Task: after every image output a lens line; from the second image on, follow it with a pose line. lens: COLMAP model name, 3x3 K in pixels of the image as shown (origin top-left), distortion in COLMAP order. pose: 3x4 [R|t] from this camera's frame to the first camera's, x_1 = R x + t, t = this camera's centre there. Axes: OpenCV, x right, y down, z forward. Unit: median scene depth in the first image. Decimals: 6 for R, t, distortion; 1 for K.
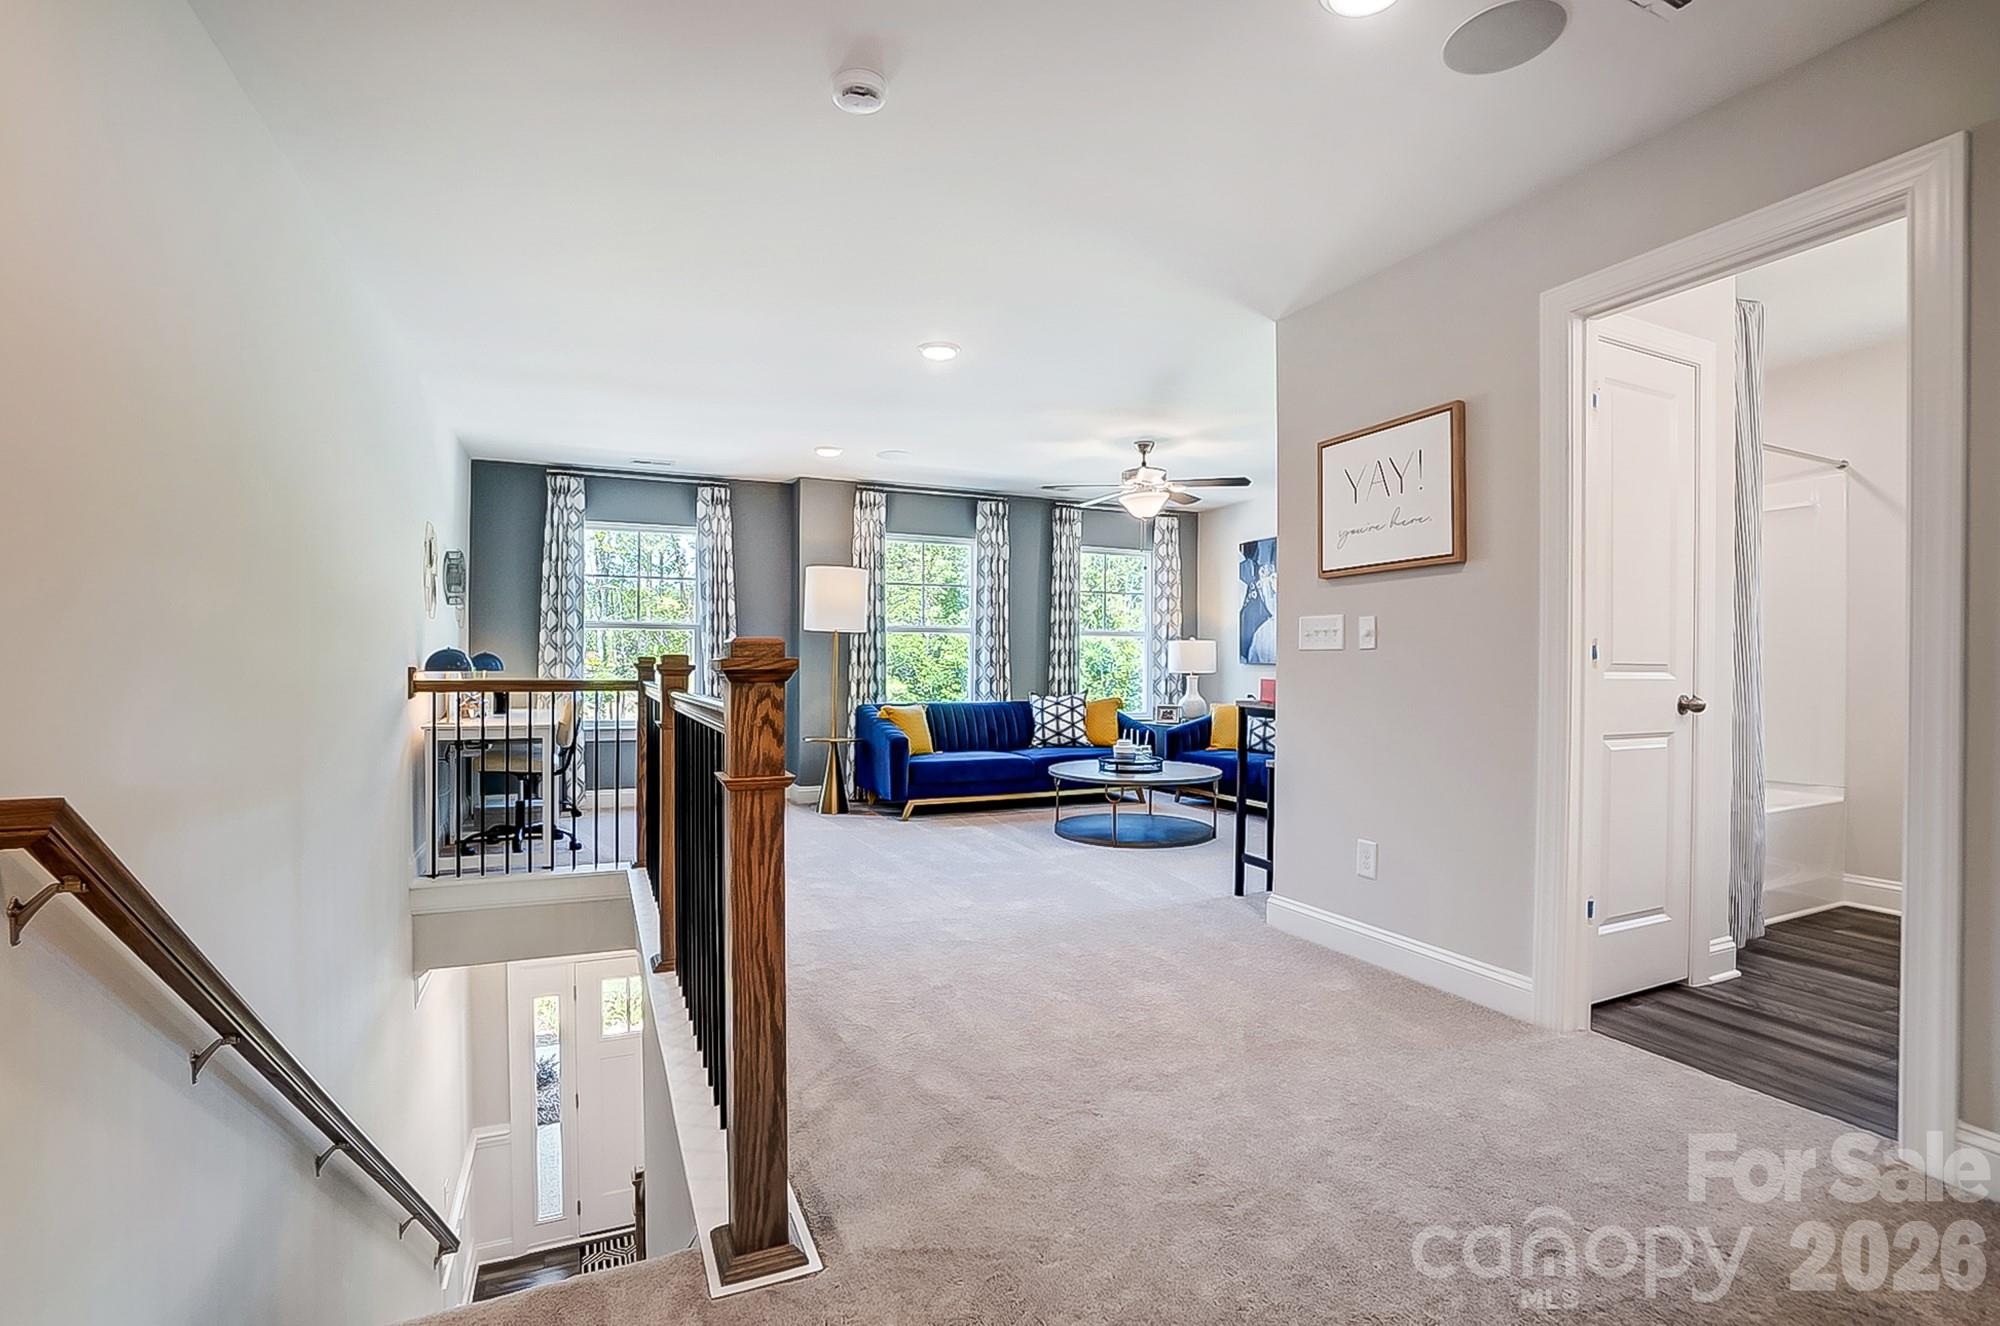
lens RADIAL K [[889.3, 0, 994.9], [0, 889.3, 670.9], [0, 0, 1]] dist [-0.028410, 0.004109]
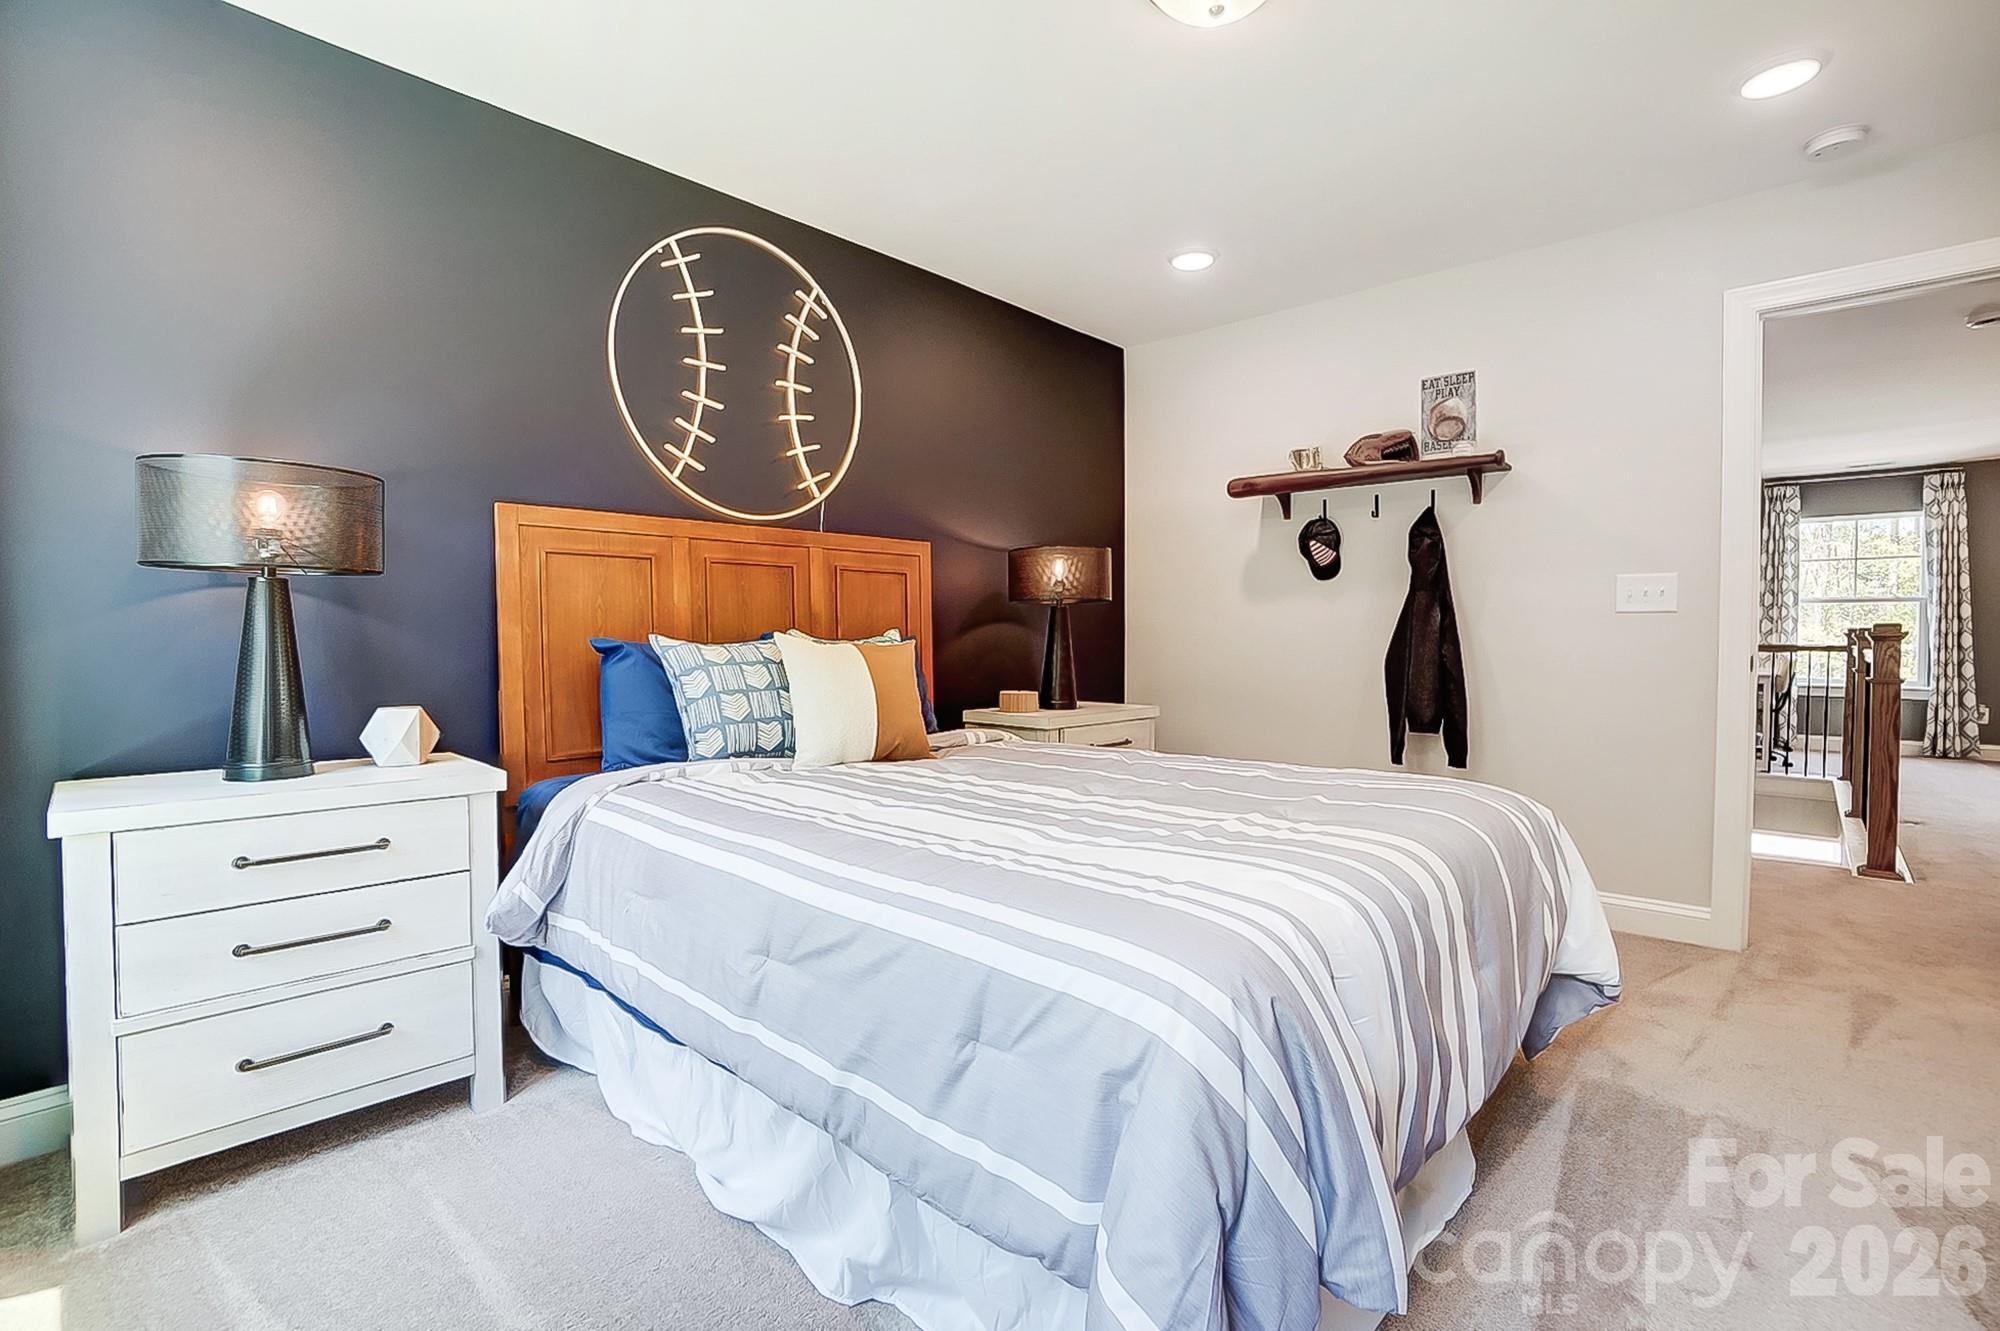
lens RADIAL K [[889.3, 0, 953.1], [0, 889.3, 653.3], [0, 0, 1]] dist [-0.028410, 0.004109]
pose [[0.357169, 0.016266, -0.933898, 0.261040], [-0.003144, 0.999864, 0.016213, 0.004023], [0.934034, -0.002854, 0.357172, -0.566551]]
